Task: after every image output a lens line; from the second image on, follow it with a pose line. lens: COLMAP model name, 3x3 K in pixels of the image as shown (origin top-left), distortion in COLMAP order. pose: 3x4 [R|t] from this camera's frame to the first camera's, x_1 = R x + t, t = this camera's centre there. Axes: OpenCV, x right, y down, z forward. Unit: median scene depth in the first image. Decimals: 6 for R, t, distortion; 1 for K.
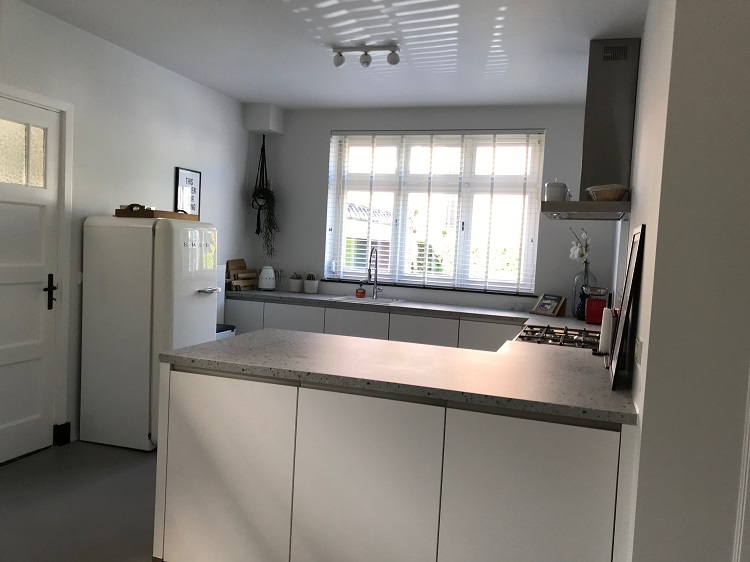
lens RADIAL K [[611.2, 0, 375.0], [0, 611.2, 281.0], [0, 0, 1]] dist [0.092893, -0.125316]
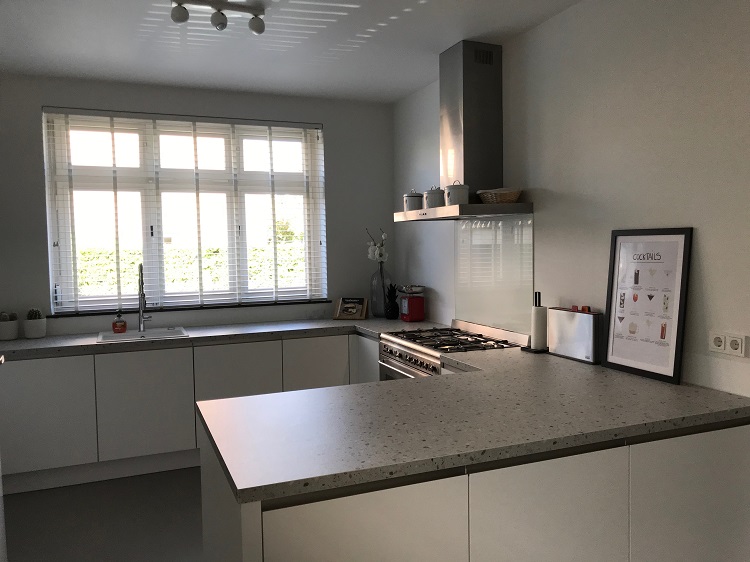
lens RADIAL K [[613.4, 0, 375.0], [0, 613.4, 281.0], [0, 0, 1]] dist [0.180659, -0.384645]
pose [[0.757881, -0.105451, 0.643814, -0.285920], [0.098130, 0.994049, 0.047301, -0.043105], [-0.644971, 0.027329, 0.763718, 0.218950]]
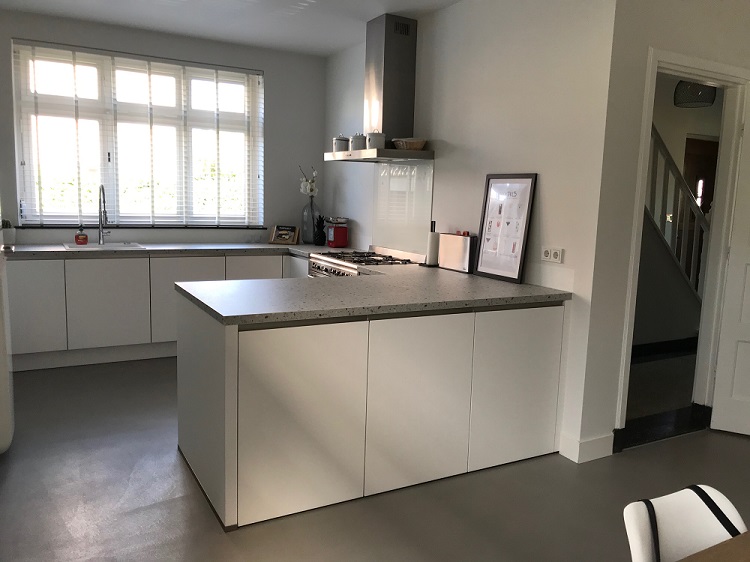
lens RADIAL K [[611.2, 0, 375.0], [0, 611.2, 281.0], [0, 0, 1]] dist [0.092893, -0.125316]
pose [[0.677621, -0.135289, 0.722860, -0.401003], [0.048839, 0.989042, 0.139324, -0.024431], [-0.733787, -0.059105, 0.676803, 0.101800]]
